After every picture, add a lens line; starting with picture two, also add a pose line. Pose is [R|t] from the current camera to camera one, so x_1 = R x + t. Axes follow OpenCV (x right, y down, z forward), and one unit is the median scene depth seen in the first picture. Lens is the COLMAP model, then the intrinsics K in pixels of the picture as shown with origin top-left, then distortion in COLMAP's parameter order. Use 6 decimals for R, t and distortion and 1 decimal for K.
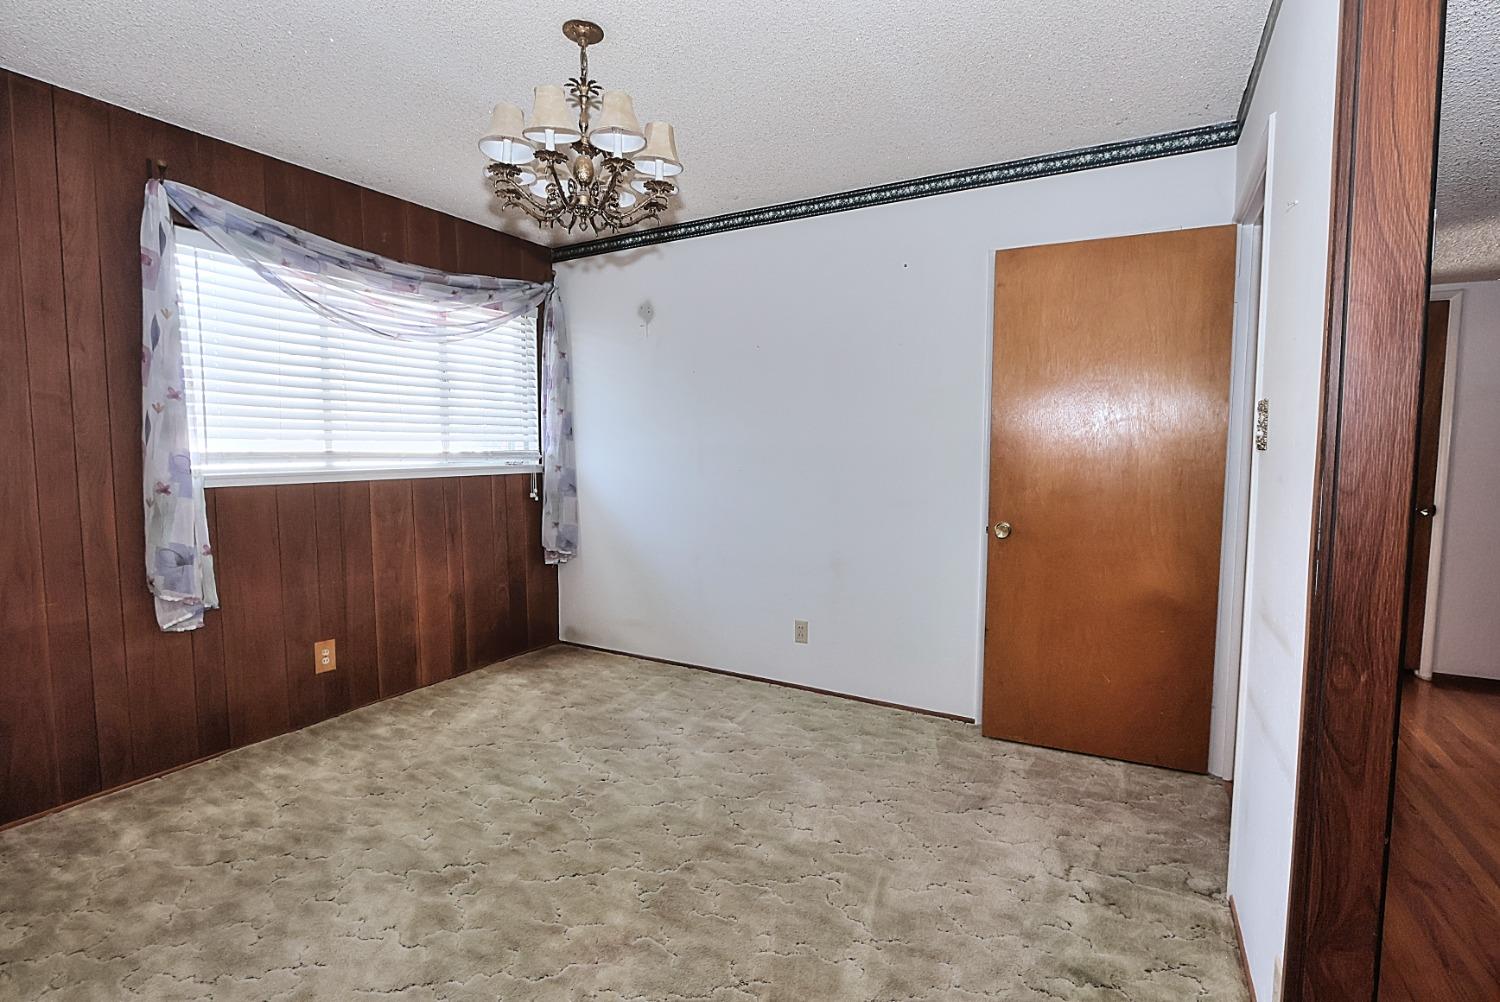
lens RADIAL K [[698.0, 0, 744.3], [0, 698.0, 502.6], [0, 0, 1]] dist [-0.013837, -0.000108]
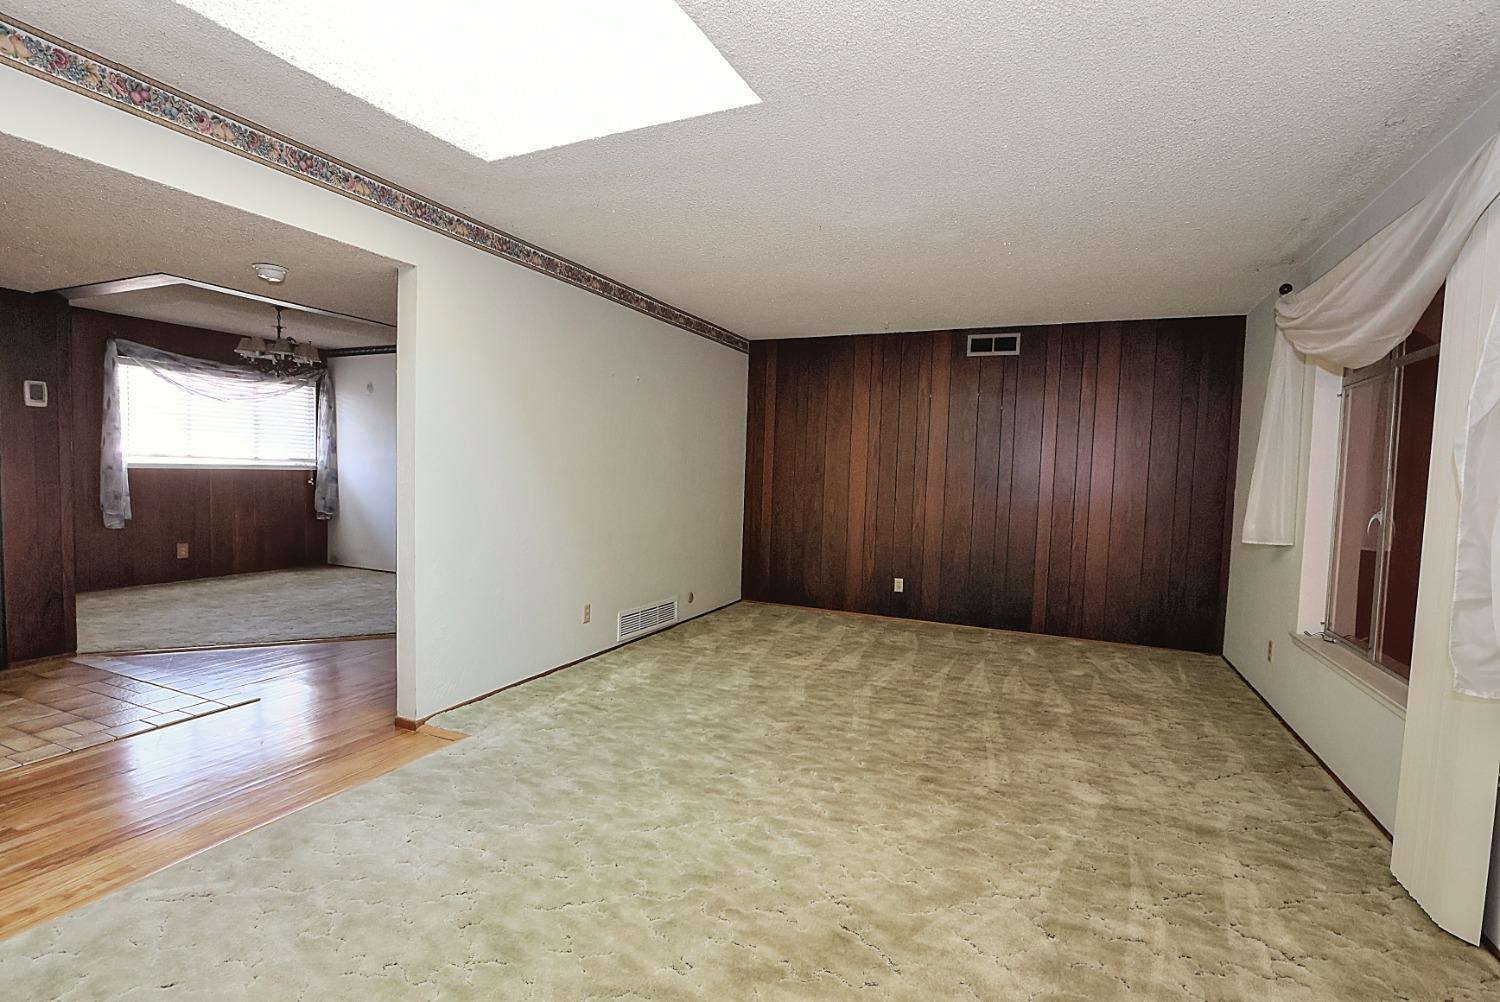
lens RADIAL K [[698.8, 0, 741.6], [0, 698.8, 508.1], [0, 0, 1]] dist [-0.012349, 0.000930]
pose [[0.996062, 0.026295, 0.084676, 0.967258], [-0.024324, 0.999411, -0.024220, 0.107571], [-0.085263, 0.022065, 0.996114, -1.331905]]
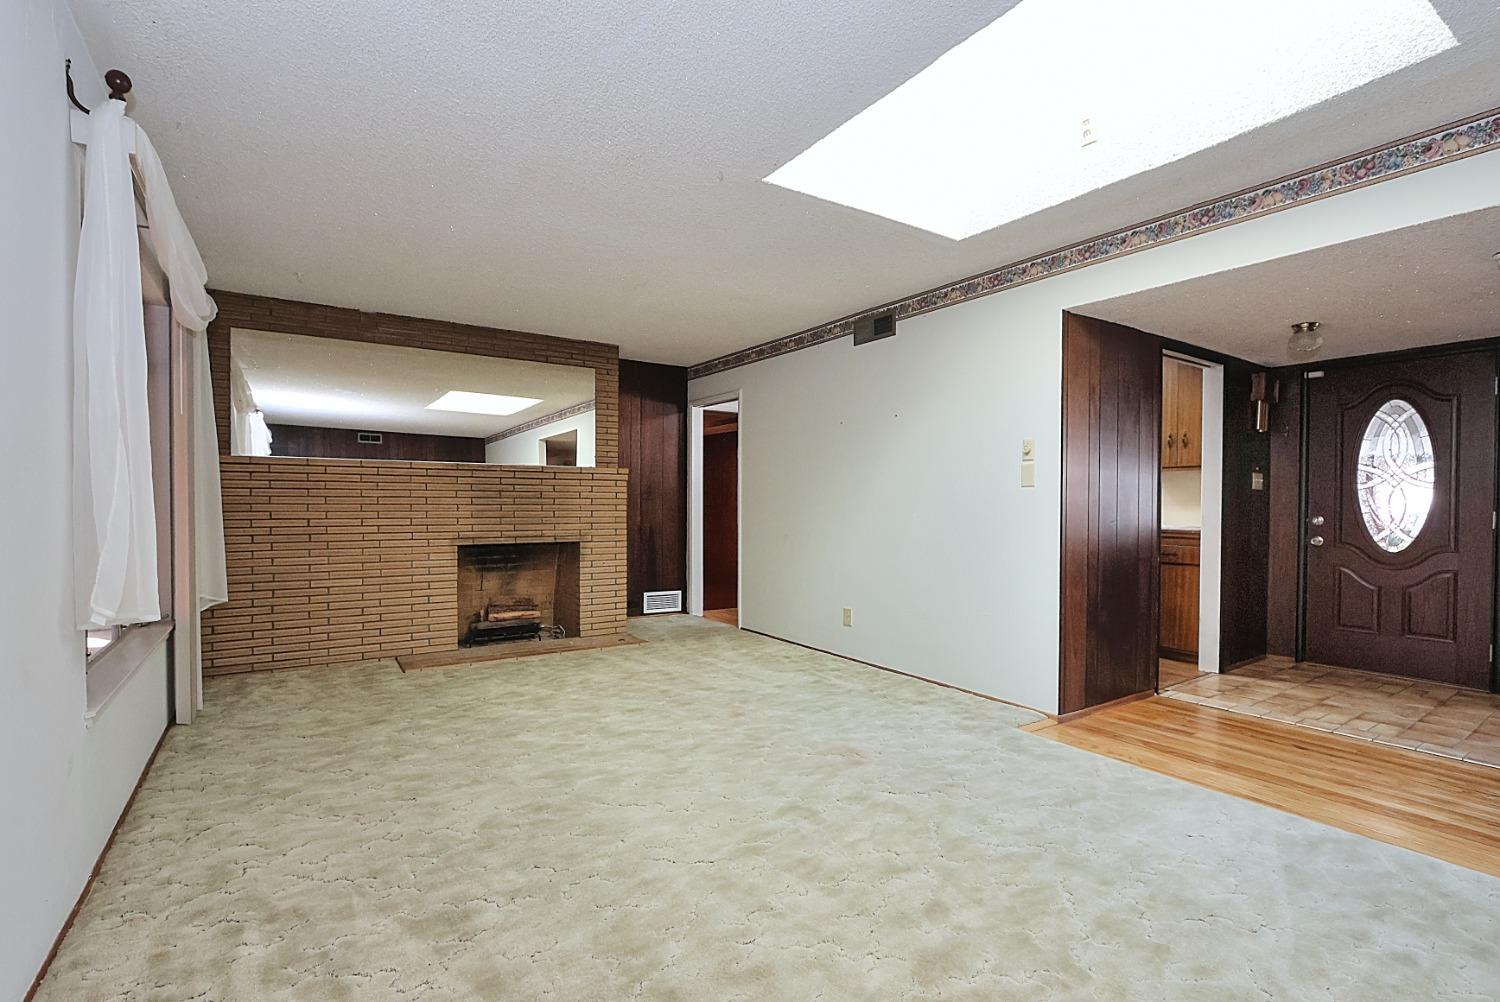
lens RADIAL K [[693.8, 0, 746.7], [0, 693.8, 514.6], [0, 0, 1]] dist [-0.016136, 0.000938]
pose [[-0.453018, 0.014380, -0.891385, 1.589914], [-0.072115, 0.996002, 0.052718, 0.094138], [0.888580, 0.088165, -0.450170, -0.656397]]
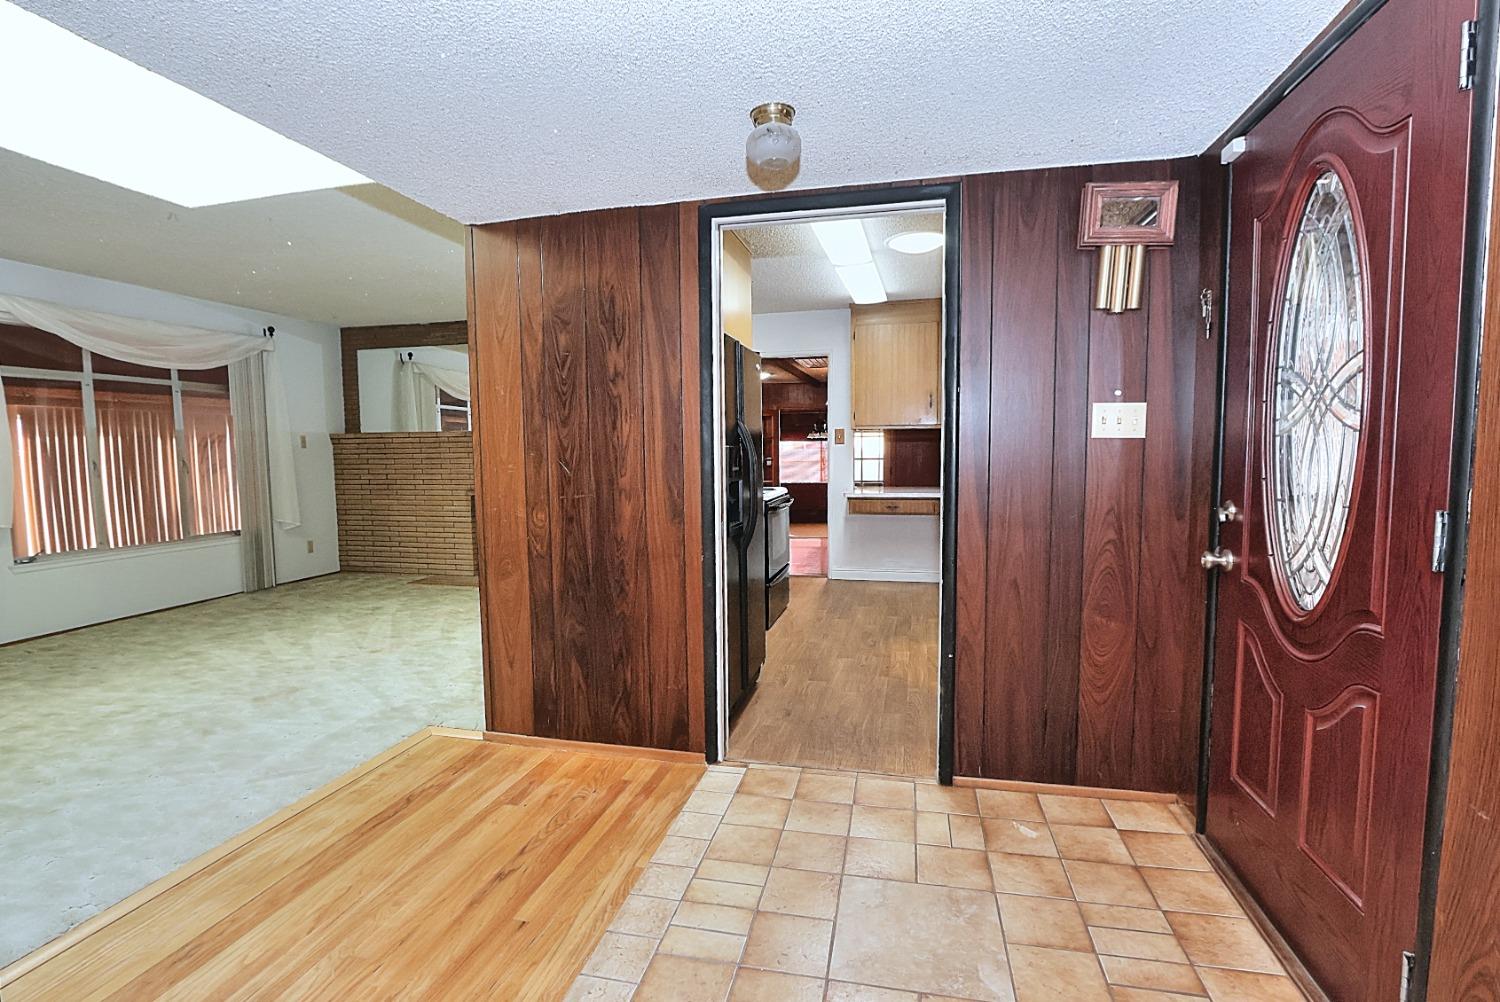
lens RADIAL K [[712.8, 0, 746.1], [0, 712.8, 508.2], [0, 0, 1]] dist [-0.013025, 0.000699]
pose [[-0.963138, 0.033290, -0.266940, 0.168719], [-0.009361, 0.987565, 0.156934, -0.010540], [0.268845, 0.153648, -0.950849, 0.339058]]
